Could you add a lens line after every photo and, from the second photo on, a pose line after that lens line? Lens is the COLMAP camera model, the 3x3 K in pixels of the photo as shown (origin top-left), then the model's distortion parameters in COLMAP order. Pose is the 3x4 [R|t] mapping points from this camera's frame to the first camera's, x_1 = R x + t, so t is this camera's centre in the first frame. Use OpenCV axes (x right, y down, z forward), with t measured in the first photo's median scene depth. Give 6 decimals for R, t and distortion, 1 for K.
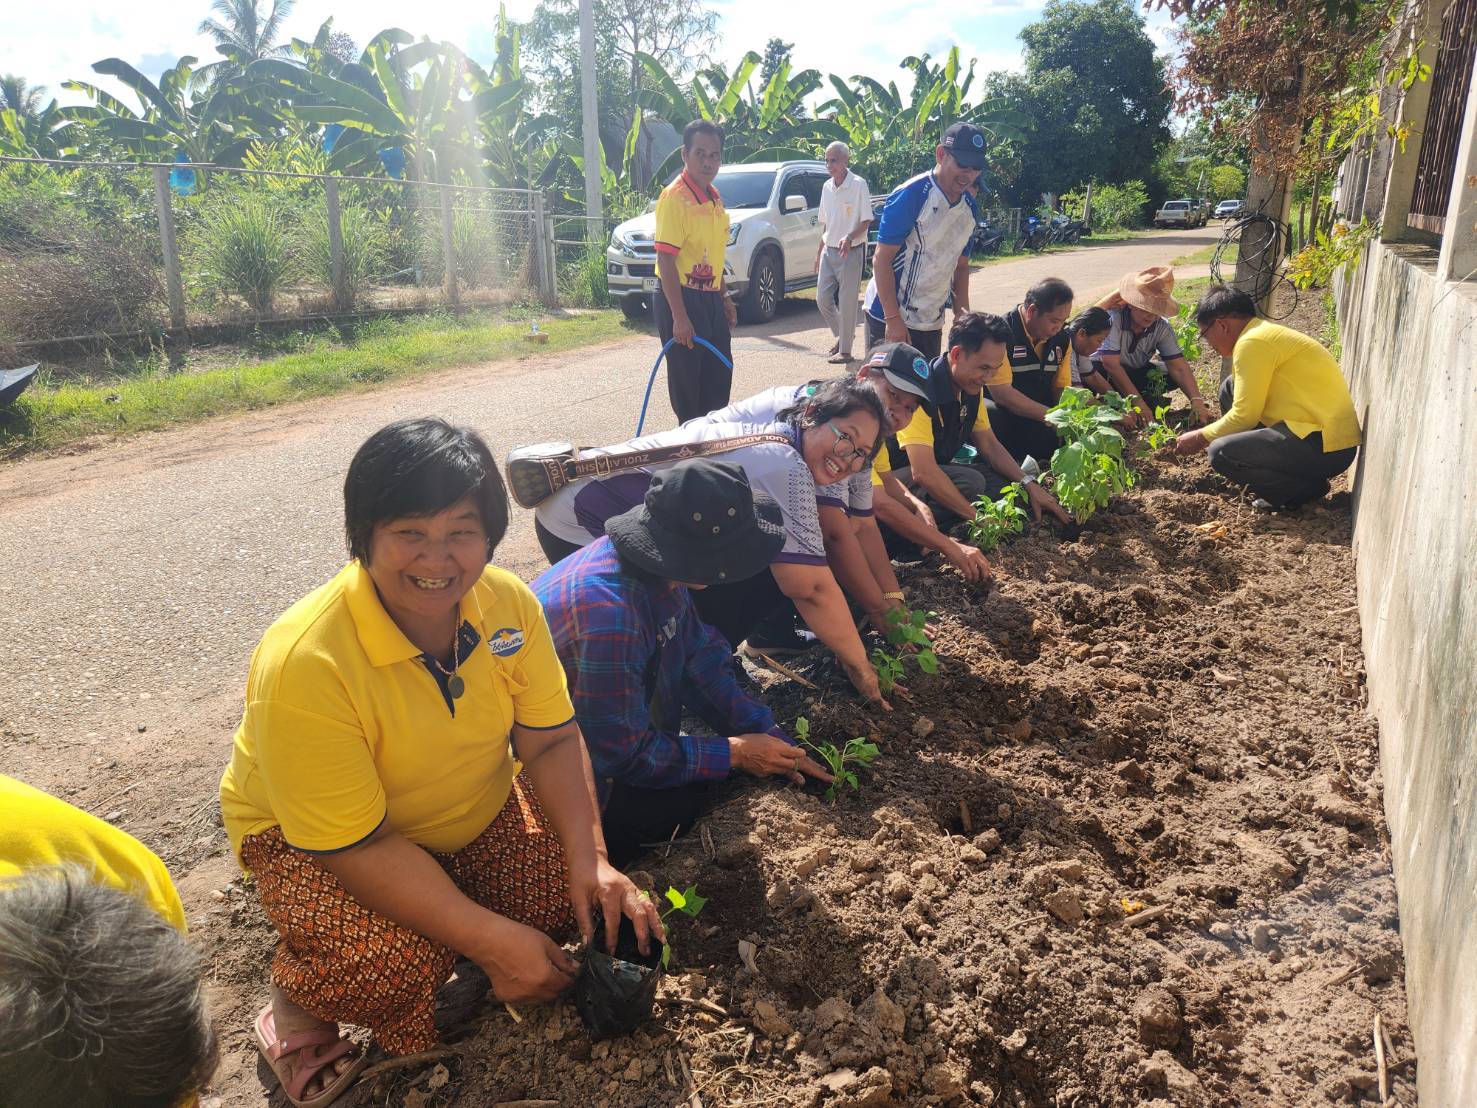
lens RADIAL K [[977.7, 0, 739.4], [0, 977.7, 546.8], [0, 0, 1]] dist [0.041725, -0.039890]
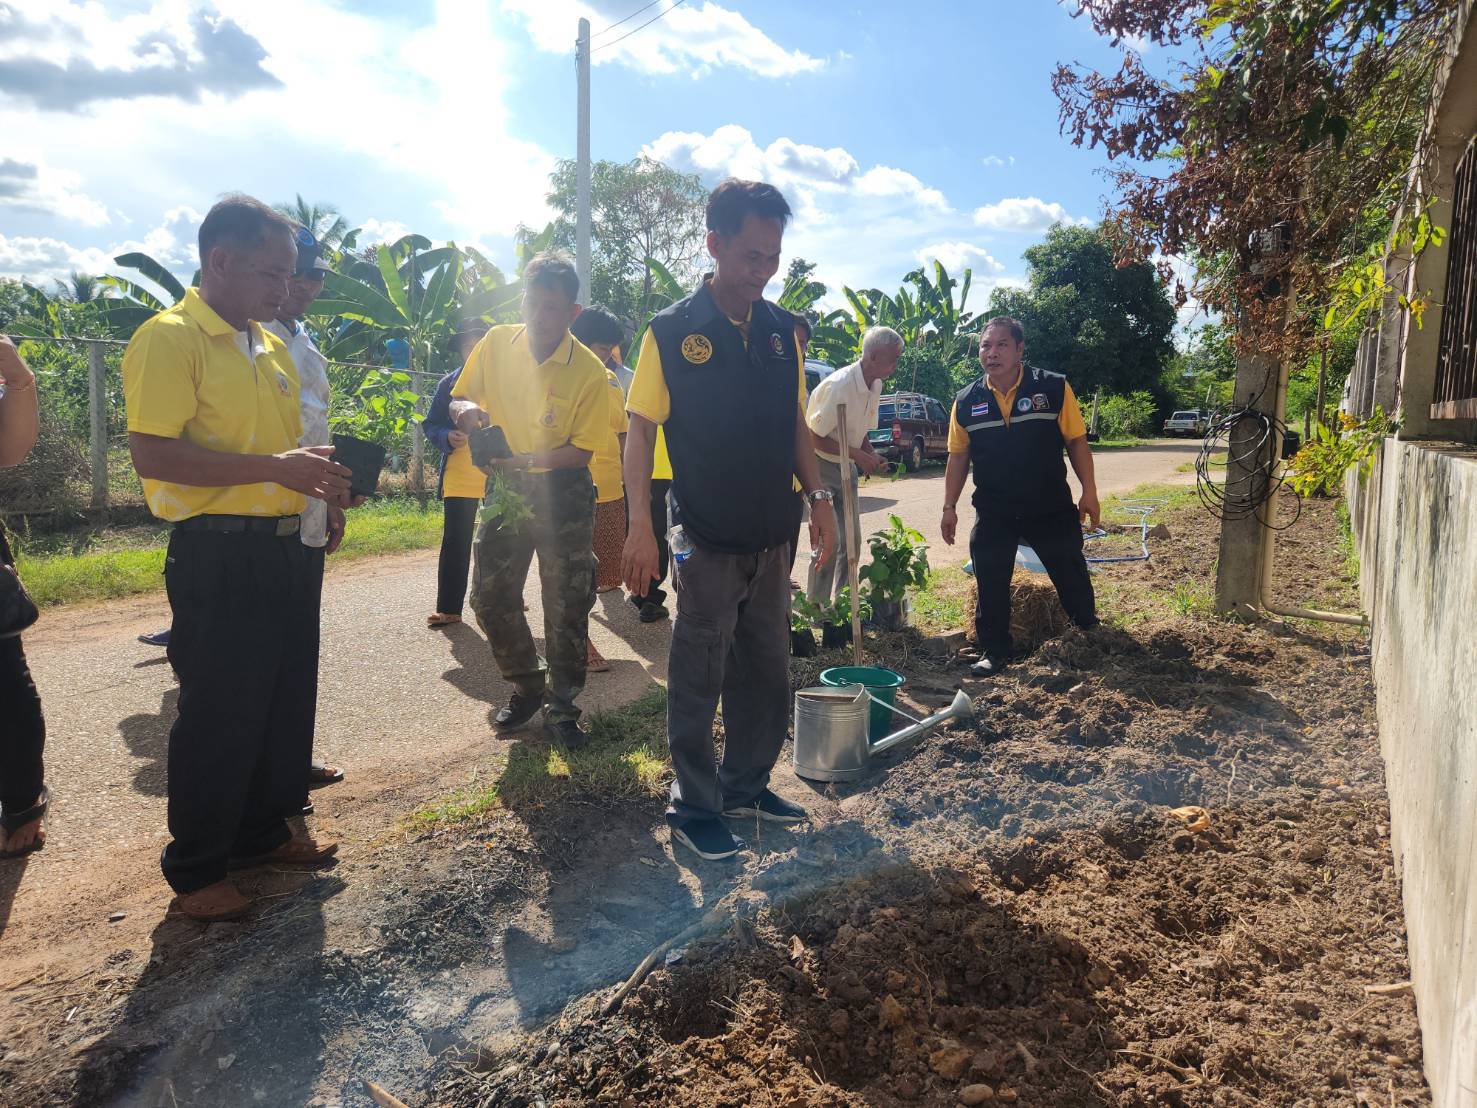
lens RADIAL K [[961.8, 0, 741.3], [0, 961.8, 576.2], [0, 0, 1]] dist [0.057460, -0.054588]
pose [[0.999289, 0.026999, -0.026330, 0.210327], [-0.030899, 0.986439, -0.161195, -0.081985], [0.021621, 0.161893, 0.986571, 0.337846]]
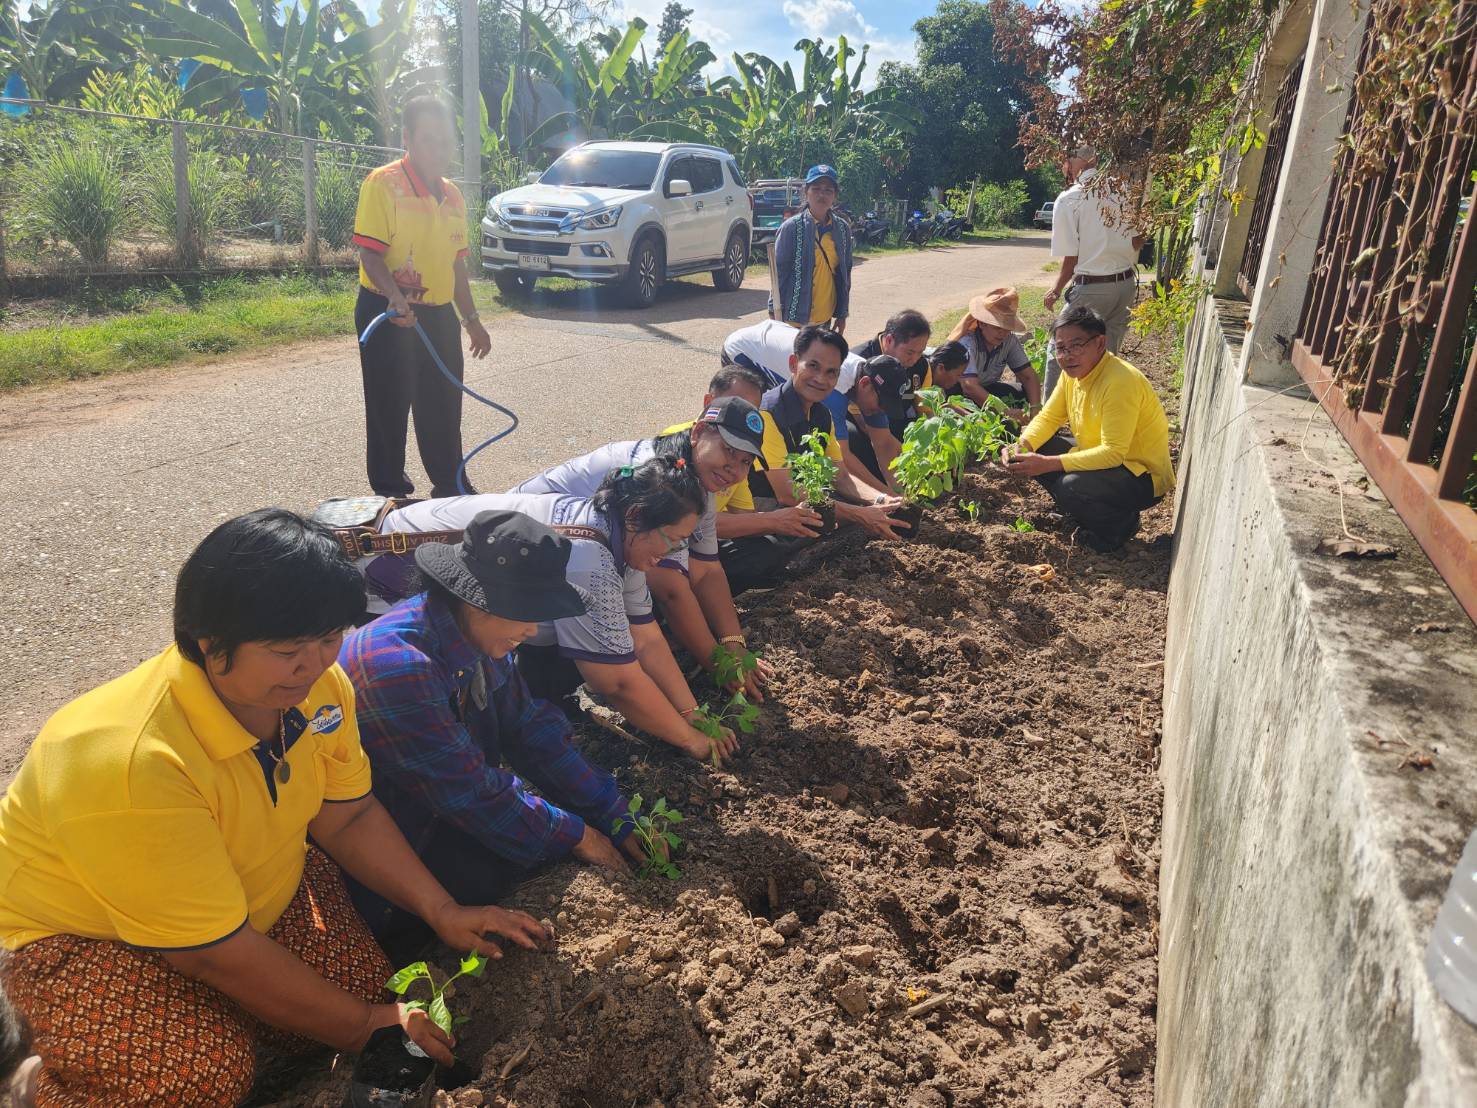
lens RADIAL K [[977.7, 0, 739.4], [0, 977.7, 546.8], [0, 0, 1]] dist [0.041725, -0.039890]
pose [[0.992232, 0.034800, 0.119438, 0.043661], [-0.038402, 0.998870, 0.027990, -0.075087], [-0.118329, -0.032359, 0.992447, 0.006393]]
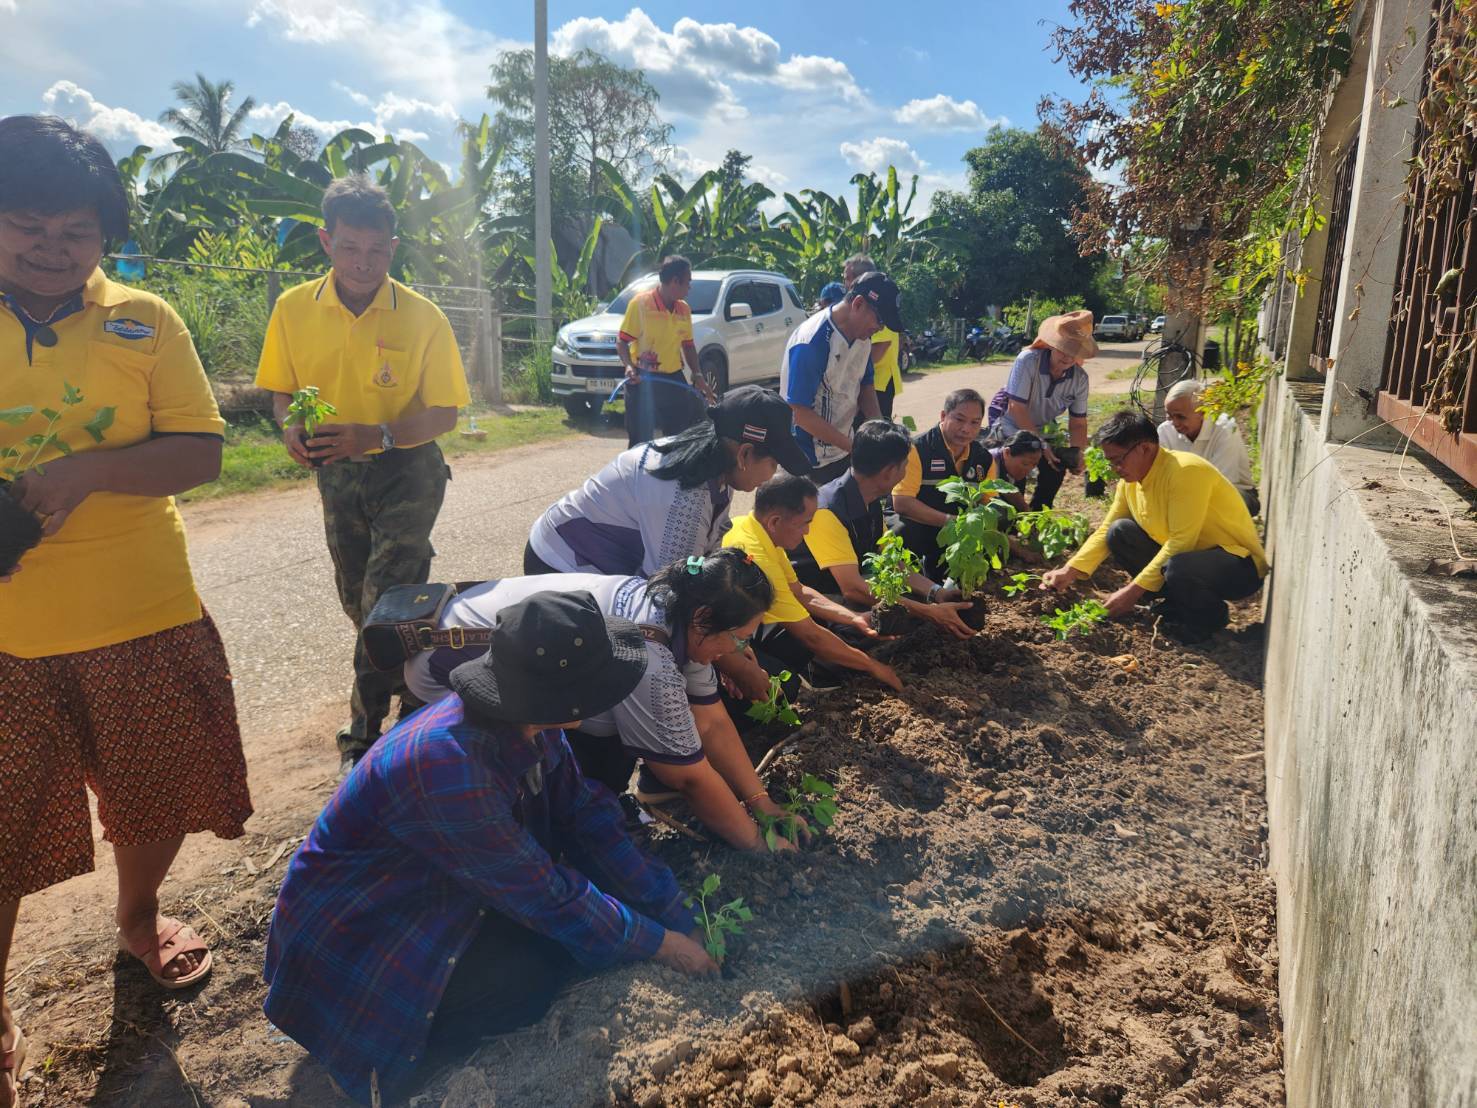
lens RADIAL K [[982.5, 0, 738.5], [0, 982.5, 554.0], [0, 0, 1]] dist [0.033467, -0.036114]
pose [[0.998715, 0.021226, 0.046017, 0.053462], [-0.017204, 0.996138, -0.086094, -0.042594], [-0.047667, 0.085191, 0.995224, 0.024939]]
